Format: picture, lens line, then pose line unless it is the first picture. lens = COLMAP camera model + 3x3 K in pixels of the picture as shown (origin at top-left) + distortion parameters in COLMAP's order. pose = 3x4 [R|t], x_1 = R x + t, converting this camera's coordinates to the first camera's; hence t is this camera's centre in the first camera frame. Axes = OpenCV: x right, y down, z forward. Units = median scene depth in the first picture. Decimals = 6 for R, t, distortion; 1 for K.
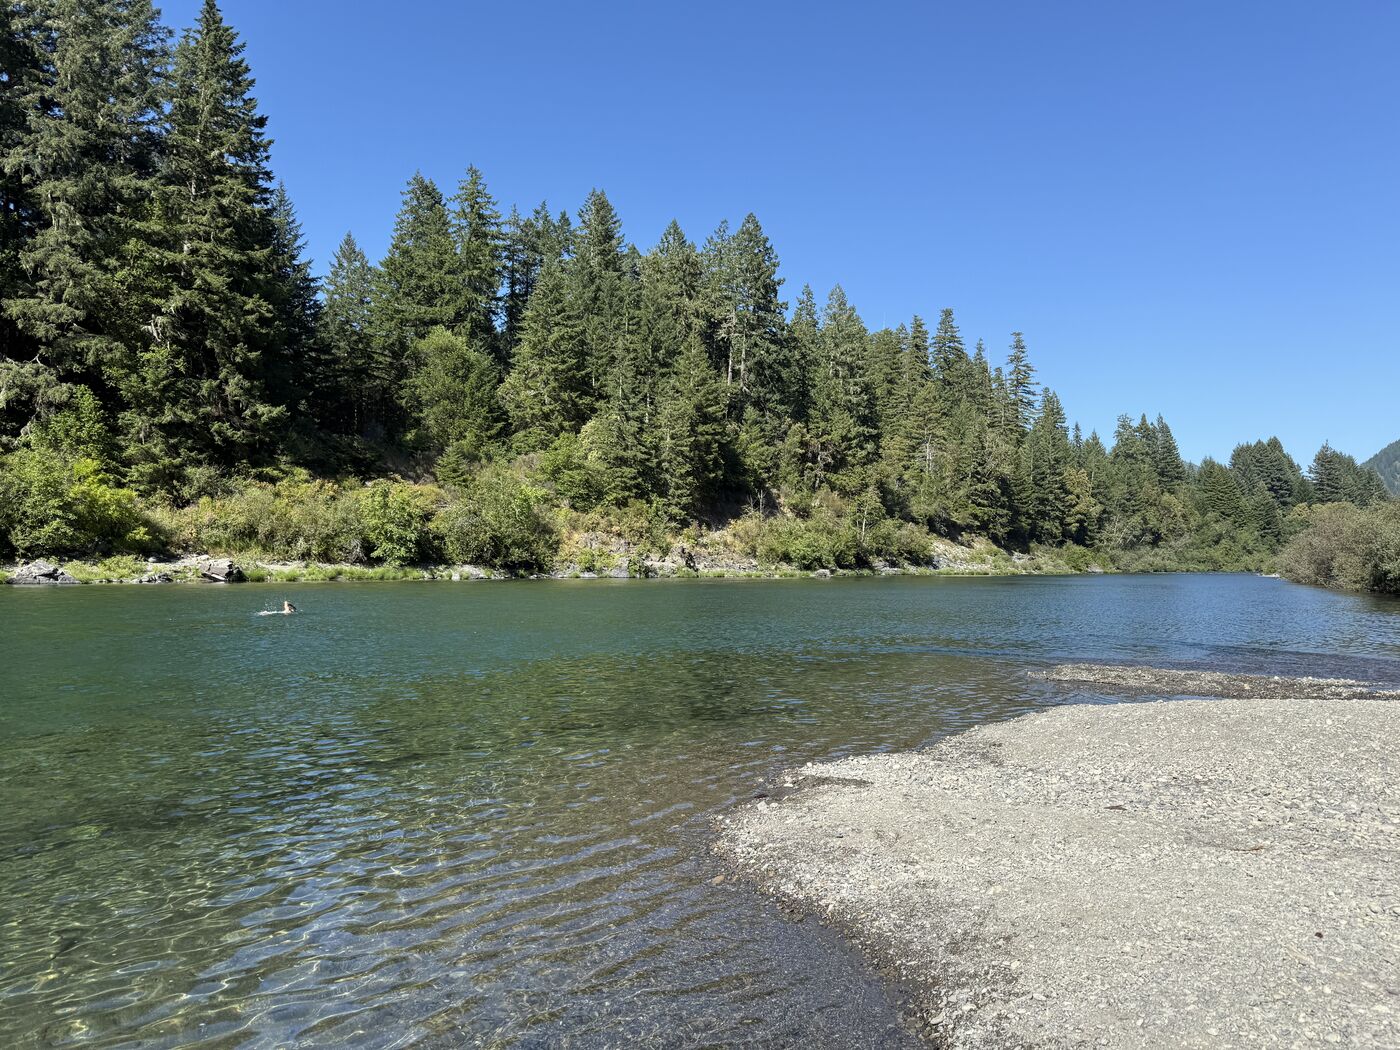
lens RADIAL K [[988.6, 0, 699.9], [0, 988.6, 532.8], [0, 0, 1]] dist [0.007307, -0.003883]
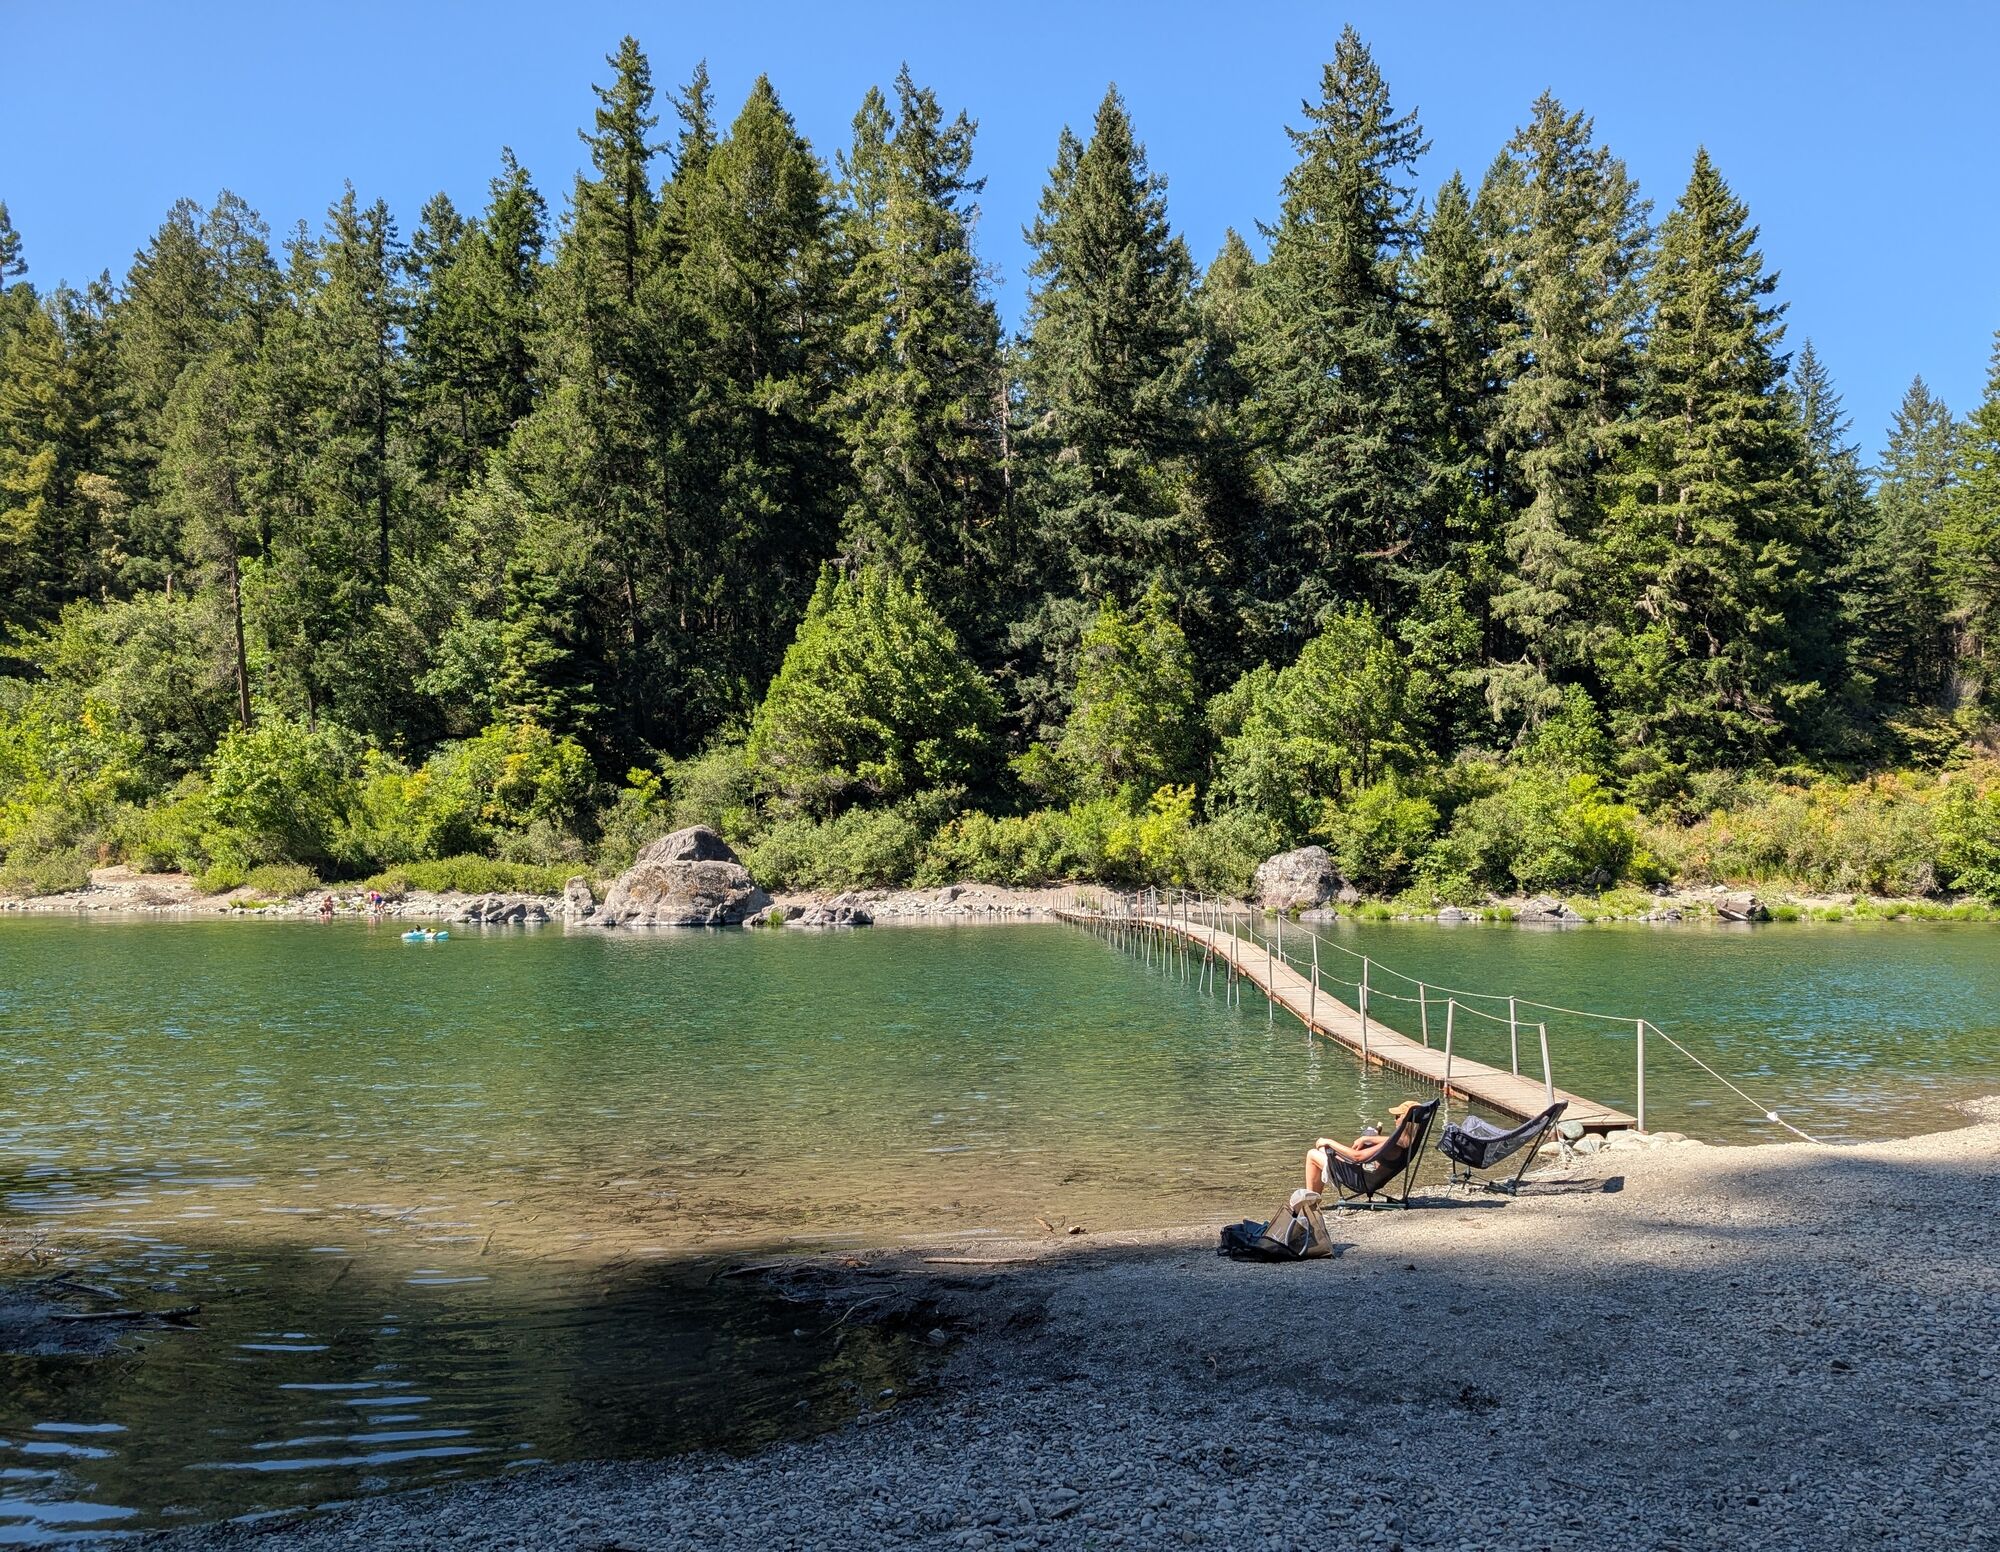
lens RADIAL K [[1790.9, 0, 1009.4], [0, 1790.9, 774.8], [0, 0, 1]] dist [-0.006974, 0.000812]
pose [[0.663823, -0.041833, -0.746719, 0.181219], [0.024870, 0.999117, -0.033863, -0.030686], [0.747476, 0.003908, 0.664278, -0.349575]]
